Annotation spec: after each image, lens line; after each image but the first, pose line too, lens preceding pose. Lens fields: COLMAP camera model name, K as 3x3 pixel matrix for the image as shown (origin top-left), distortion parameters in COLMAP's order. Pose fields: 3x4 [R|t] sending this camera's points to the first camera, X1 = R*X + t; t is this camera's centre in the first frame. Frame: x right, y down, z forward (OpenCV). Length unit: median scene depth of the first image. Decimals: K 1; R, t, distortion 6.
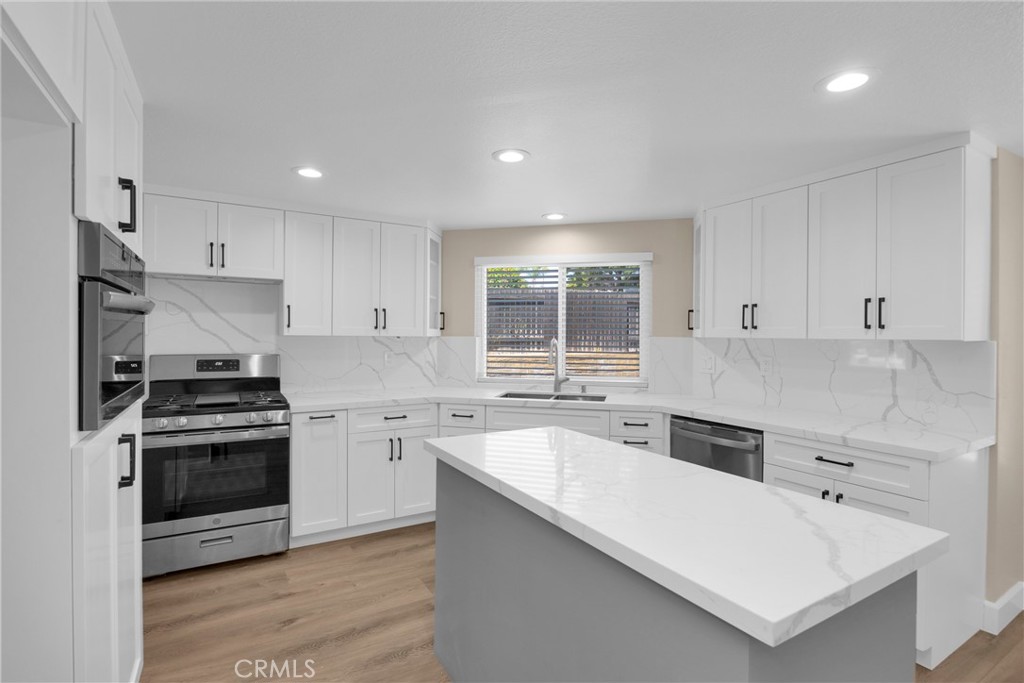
lens RADIAL K [[483.4, 0, 517.6], [0, 483.4, 335.2], [0, 0, 1]] dist [-0.018735, 0.001323]
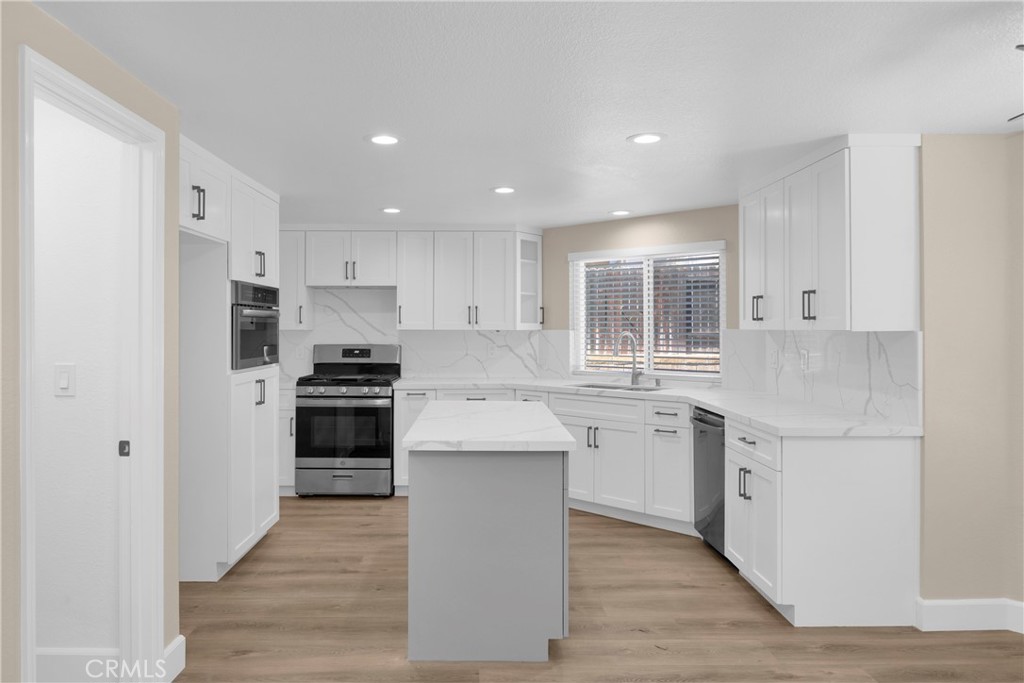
lens RADIAL K [[703.0, 0, 521.2], [0, 703.0, 322.9], [0, 0, 1]] dist [0.000215, -0.005396]
pose [[0.879596, -0.010985, -0.475594, 0.681784], [0.005818, 0.999907, -0.012337, 0.006729], [0.475685, 0.008084, 0.879579, -0.470497]]
